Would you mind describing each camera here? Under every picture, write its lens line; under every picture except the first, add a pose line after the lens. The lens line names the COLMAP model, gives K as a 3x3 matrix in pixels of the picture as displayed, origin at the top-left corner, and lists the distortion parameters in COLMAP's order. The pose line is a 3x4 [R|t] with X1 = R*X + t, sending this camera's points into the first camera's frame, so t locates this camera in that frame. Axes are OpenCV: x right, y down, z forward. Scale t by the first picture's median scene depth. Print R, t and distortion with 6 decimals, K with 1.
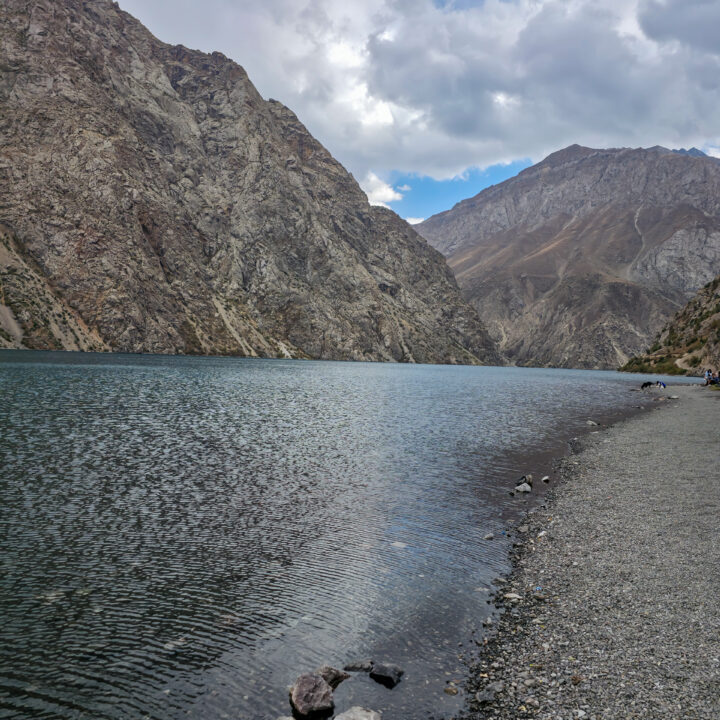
lens RADIAL K [[666.7, 0, 373.1], [0, 666.7, 354.5], [0, 0, 1]] dist [-0.015493, -0.006576]
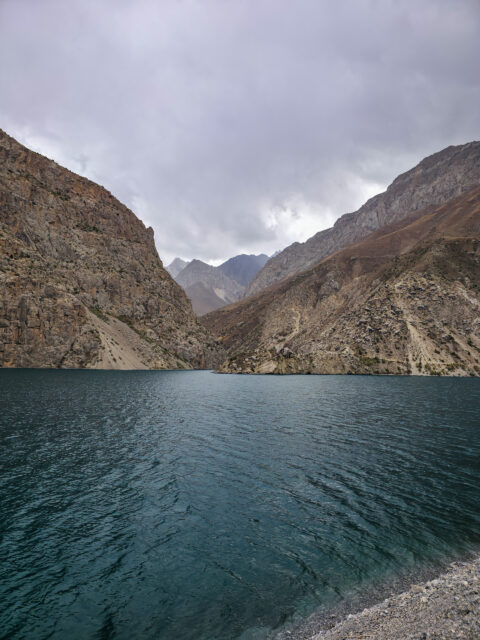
lens RADIAL K [[443.5, 0, 240.0], [0, 443.5, 320.0], [0, 0, 1]] dist [0.022882, -0.002474]
pose [[0.970837, -0.044734, -0.235530, 0.192477], [0.021925, 0.994887, -0.098585, 0.008506], [0.238736, 0.090546, 0.966854, 0.395547]]
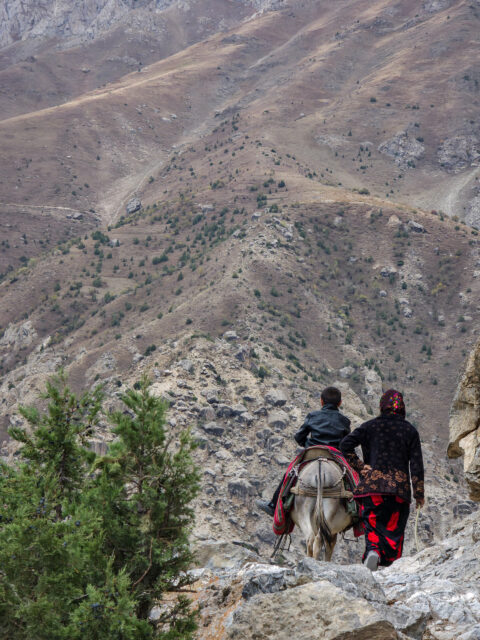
lens RADIAL K [[2337.2, 0, 240.0], [0, 2337.2, 320.0], [0, 0, 1]] dist [-0.643874, 0.361281]
pose [[0.975437, 0.056859, 0.212816, 0.163159], [-0.024897, 0.988379, -0.149954, 0.007148], [-0.218869, 0.140972, 0.965517, 0.332281]]
